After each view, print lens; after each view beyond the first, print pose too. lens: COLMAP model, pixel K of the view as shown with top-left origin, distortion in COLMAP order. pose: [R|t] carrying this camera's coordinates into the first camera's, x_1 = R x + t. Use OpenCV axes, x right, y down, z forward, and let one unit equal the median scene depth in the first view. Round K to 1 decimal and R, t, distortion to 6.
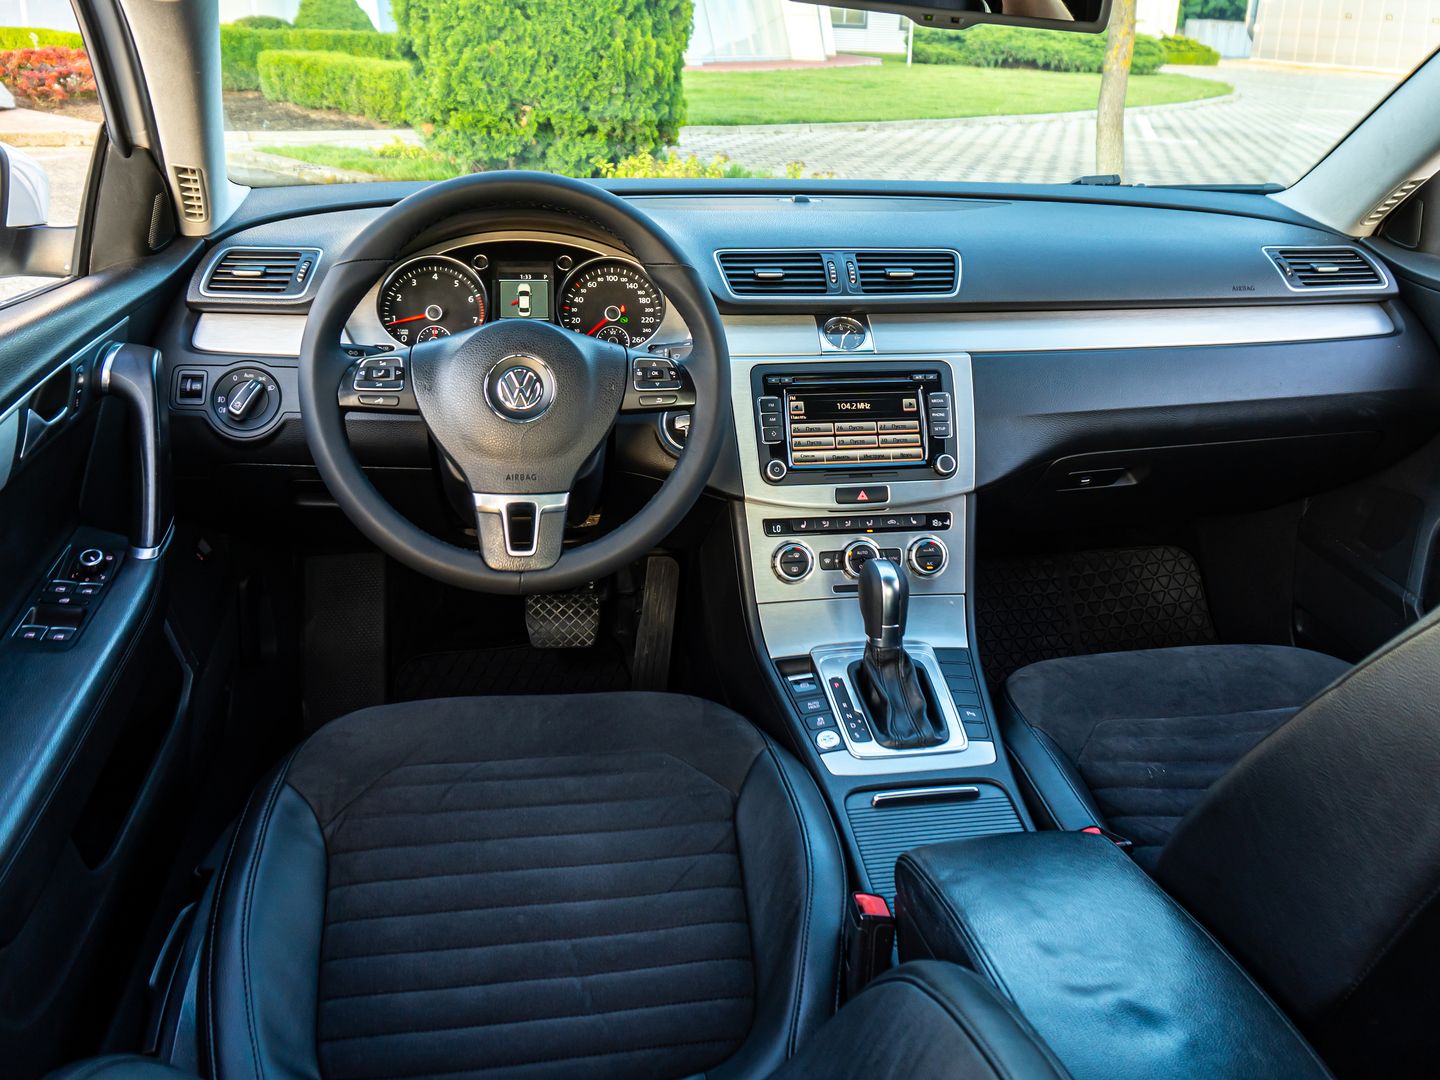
lens RADIAL K [[1205.7, 0, 720.0], [0, 1205.7, 540.0], [0, 0, 1]] dist [0.010815, 0.008923]
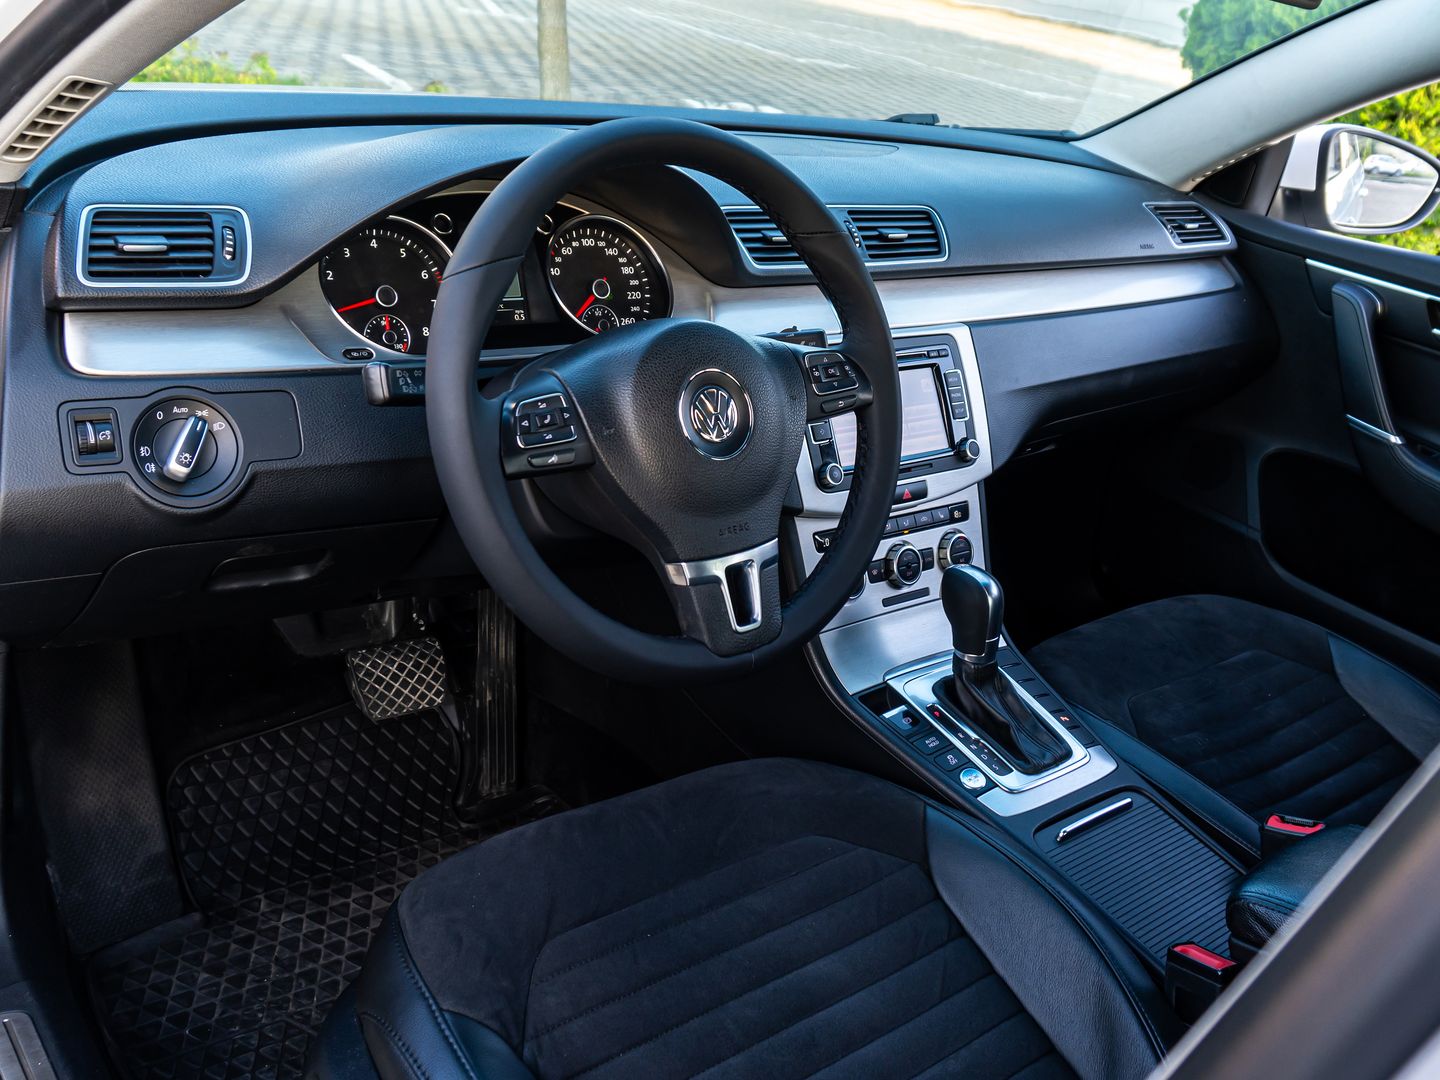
lens RADIAL K [[1324.2, 0, 720.0], [0, 1324.2, 540.0], [0, 0, 1]] dist [0.002600, -0.000901]
pose [[0.859730, -0.119933, 0.496467, -0.467626], [0.088661, 0.992326, 0.086186, -0.095902], [-0.502994, -0.030080, 0.863766, 0.228609]]
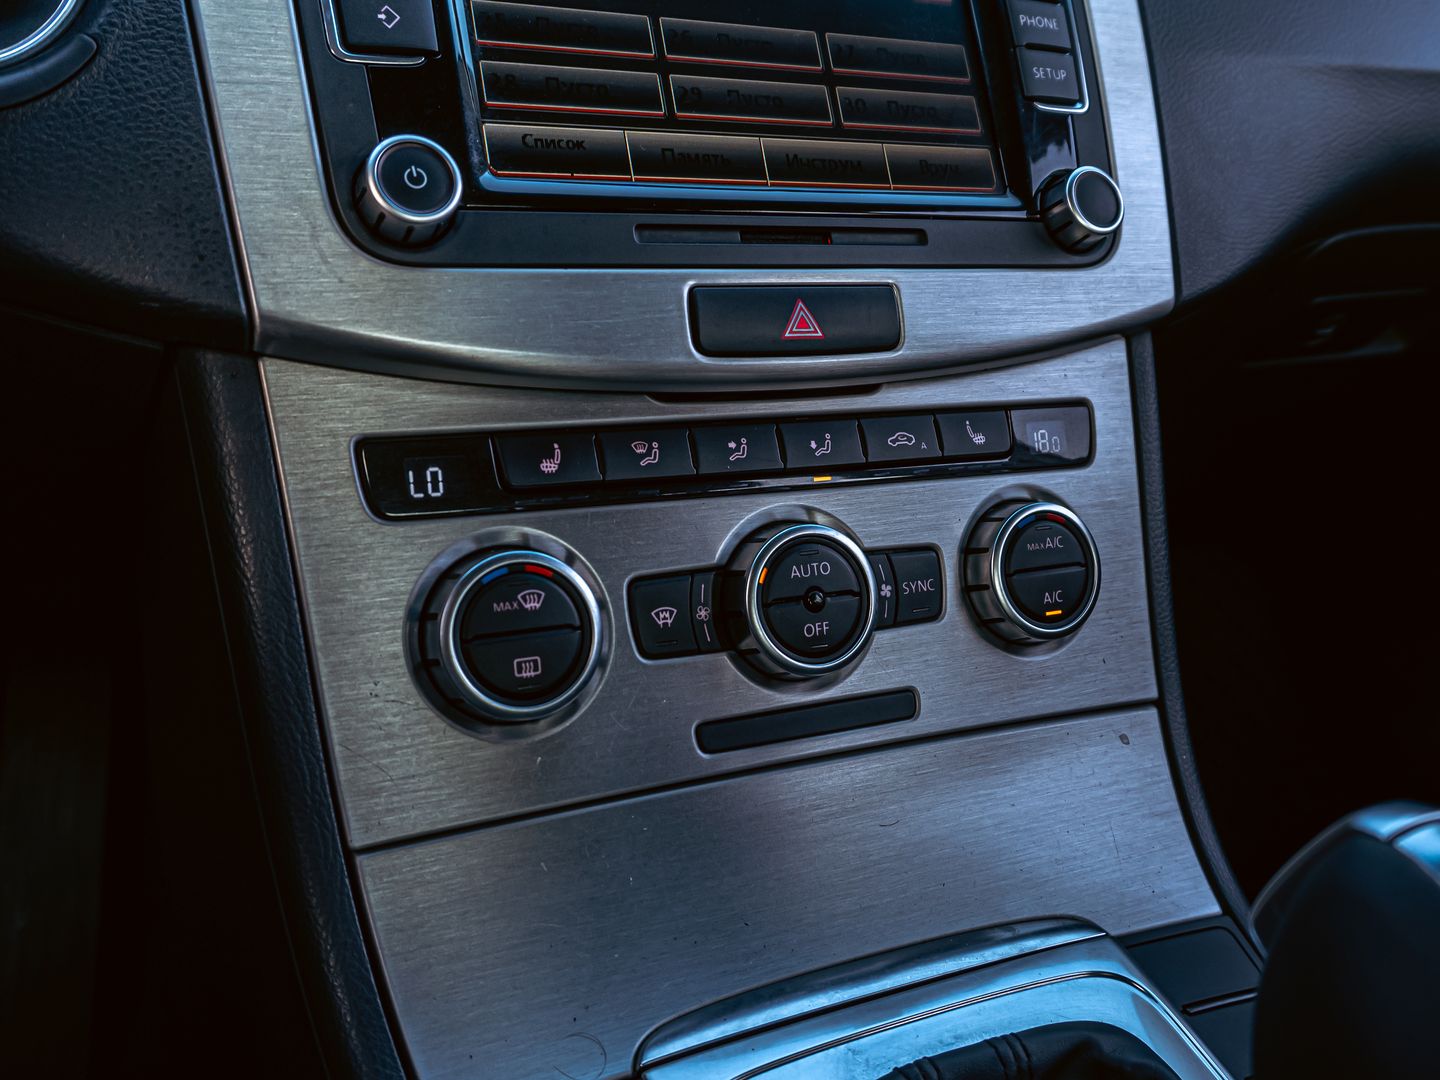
lens RADIAL K [[1205.7, 0, 720.0], [0, 1205.7, 540.0], [0, 0, 1]] dist [0.010815, 0.008923]
pose [[0.946689, -0.051543, 0.318000, 0.027485], [0.056928, 0.998349, -0.007657, 0.005305], [-0.317080, 0.025351, 0.948060, 0.768561]]
